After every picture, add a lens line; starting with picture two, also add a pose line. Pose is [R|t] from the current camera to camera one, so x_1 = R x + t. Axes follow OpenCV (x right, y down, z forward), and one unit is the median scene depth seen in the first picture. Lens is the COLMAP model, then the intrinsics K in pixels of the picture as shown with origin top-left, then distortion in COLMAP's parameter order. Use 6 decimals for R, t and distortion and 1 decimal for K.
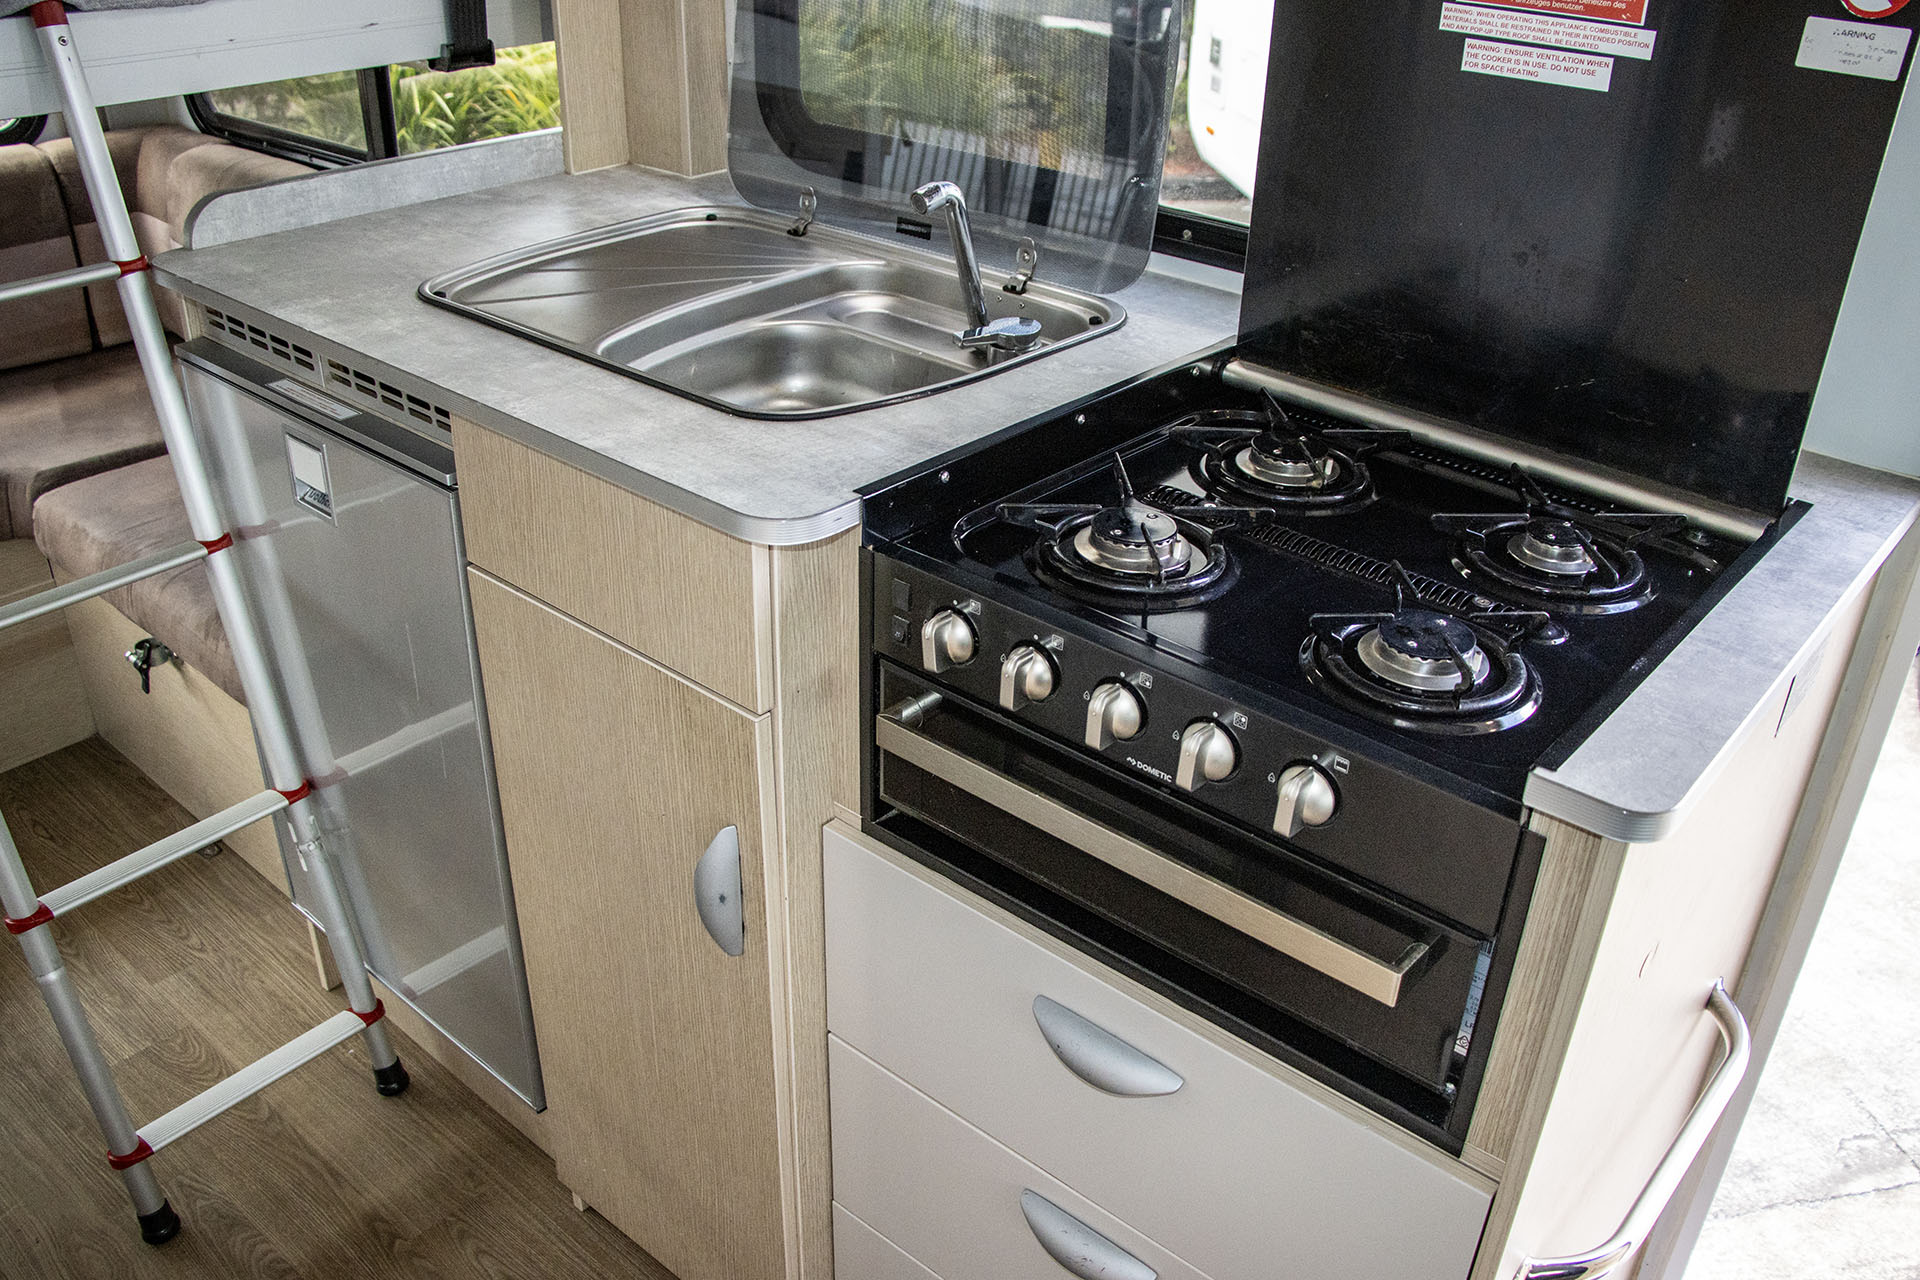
lens RADIAL K [[1628.5, 0, 954.0], [0, 1628.5, 662.8], [0, 0, 1]] dist [-0.186611, 0.159964]
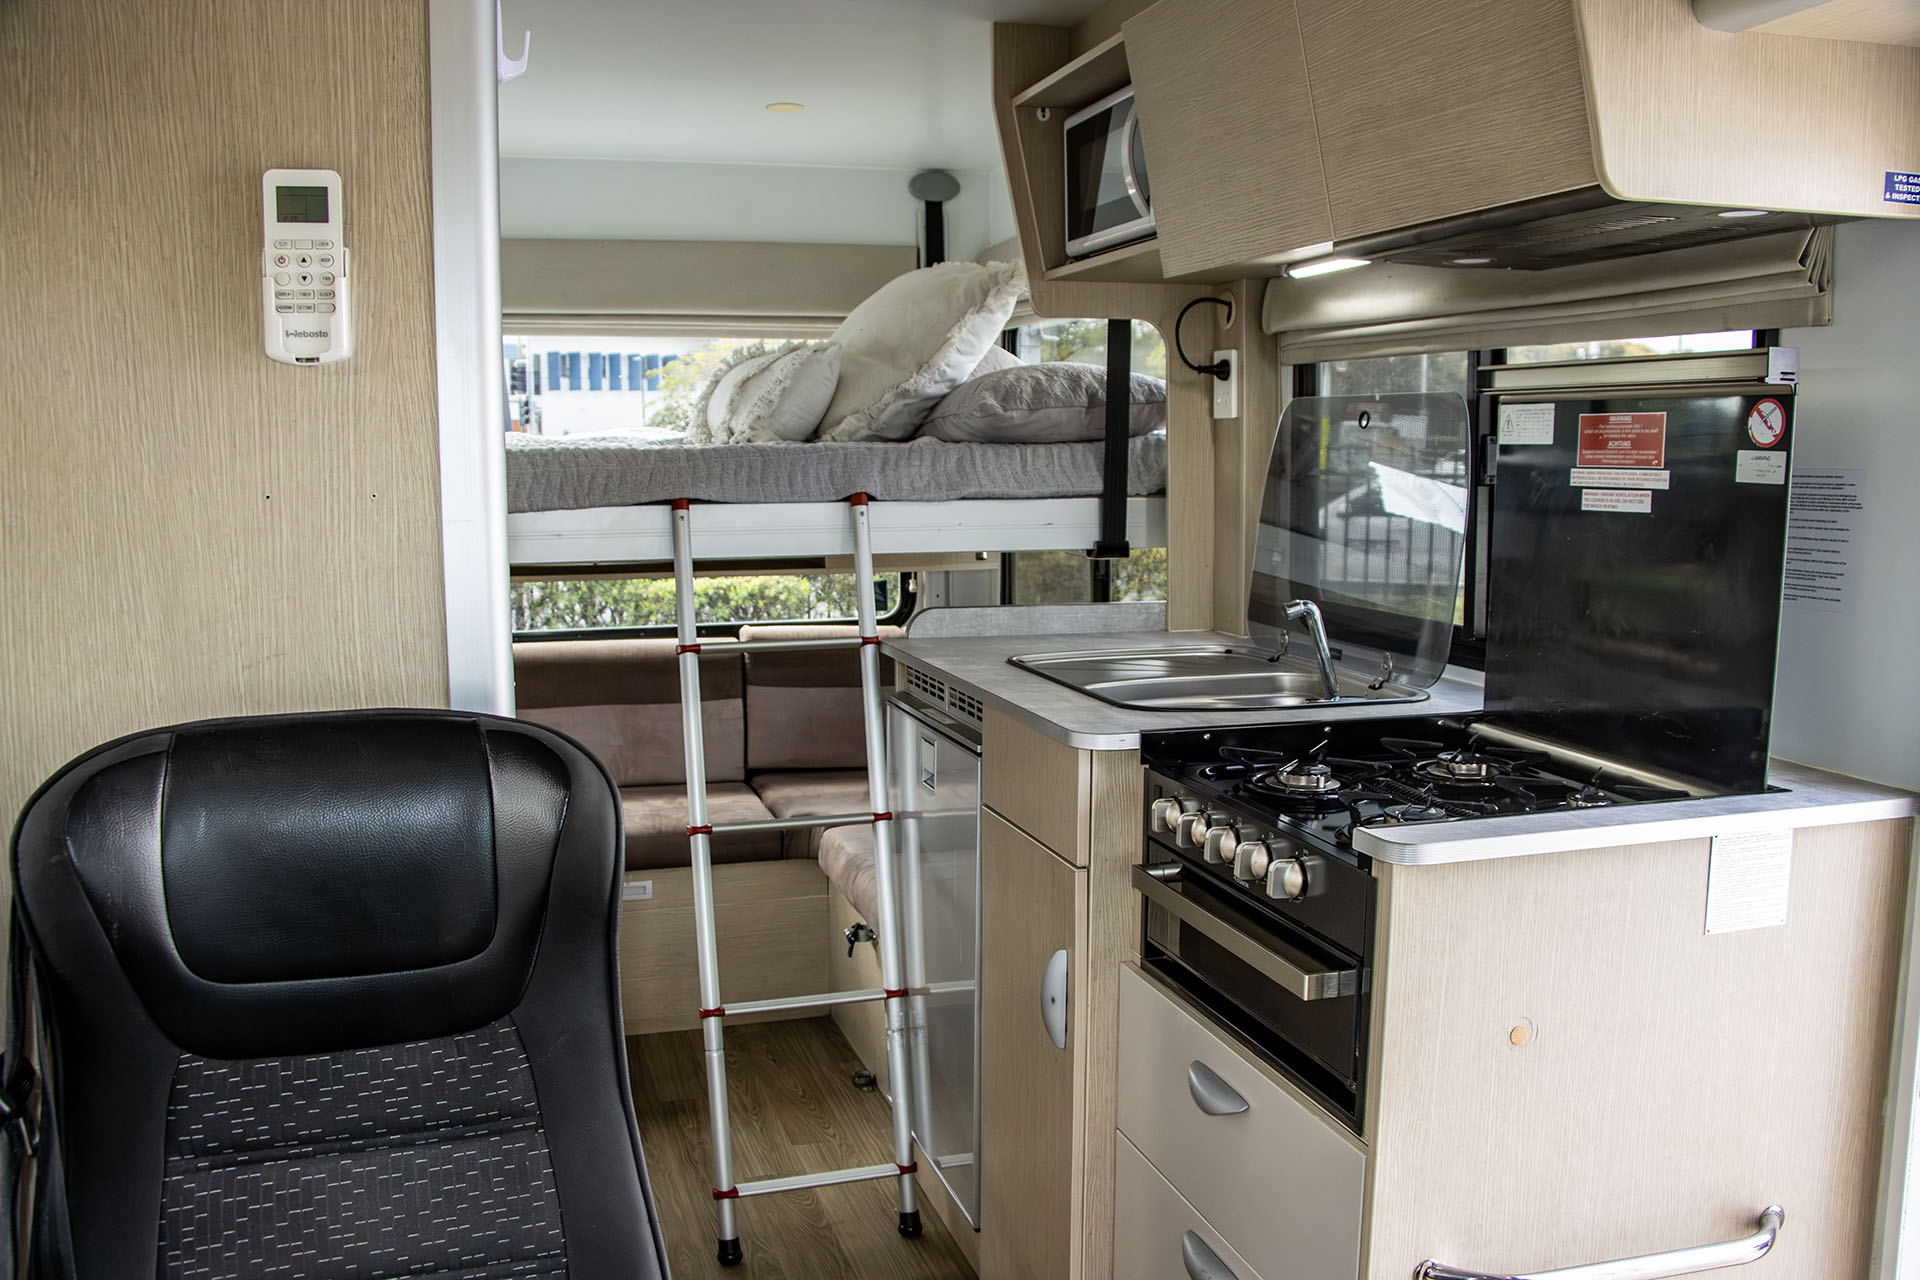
lens RADIAL K [[1628.5, 0, 954.0], [0, 1628.5, 662.8], [0, 0, 1]] dist [-0.186611, 0.159964]
pose [[0.844251, 0.043821, -0.534154, 0.490628], [-0.245115, 0.917880, -0.312113, 0.294568], [0.476613, 0.394431, 0.785662, -0.330071]]
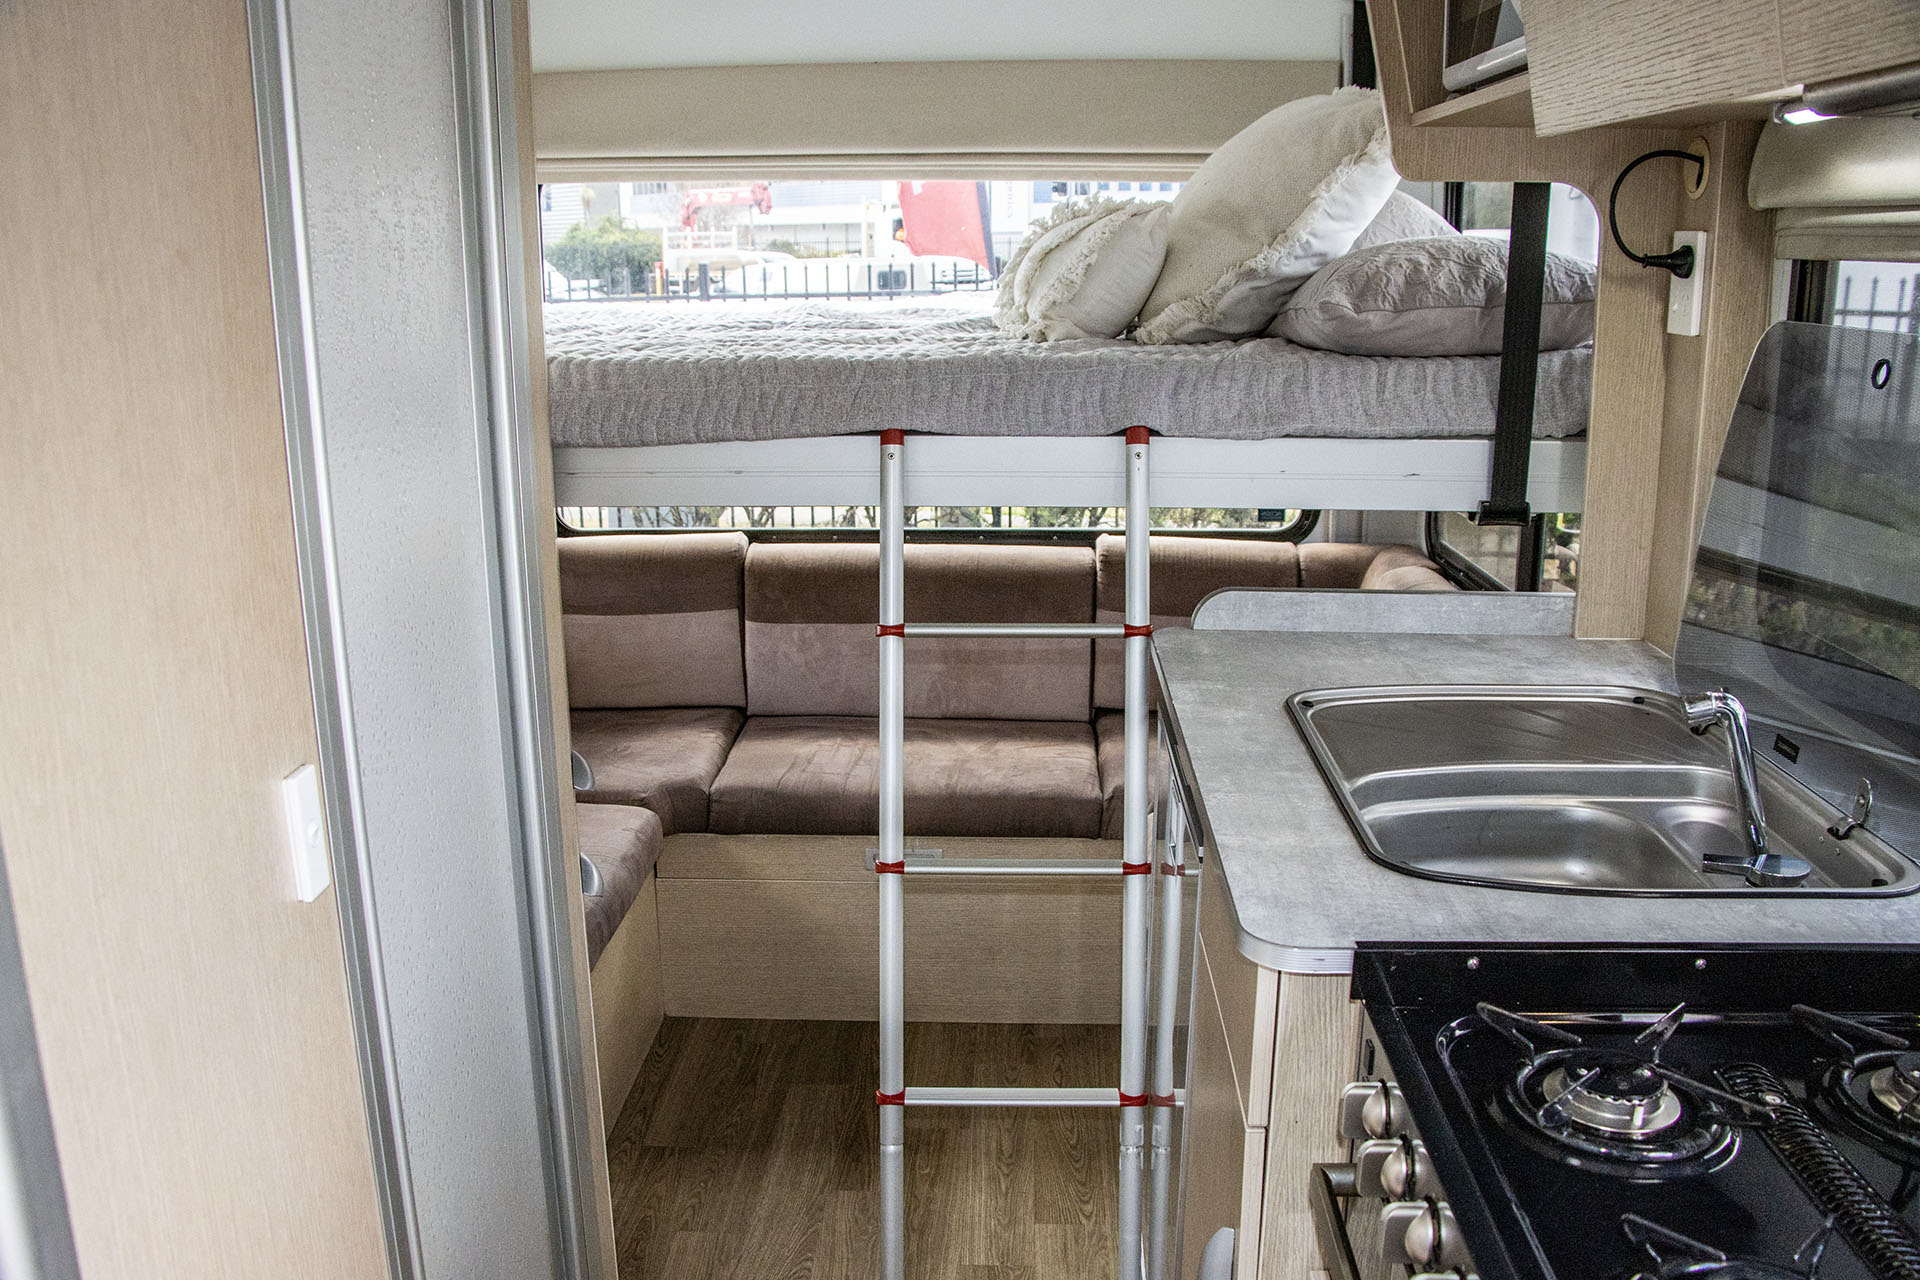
lens RADIAL K [[1628.5, 0, 954.0], [0, 1628.5, 662.8], [0, 0, 1]] dist [-0.186611, 0.159964]
pose [[0.615056, 0.170846, -0.769752, 0.378470], [-0.374282, 0.922506, -0.094314, -0.056192], [0.693987, 0.346113, 0.631338, 0.095598]]
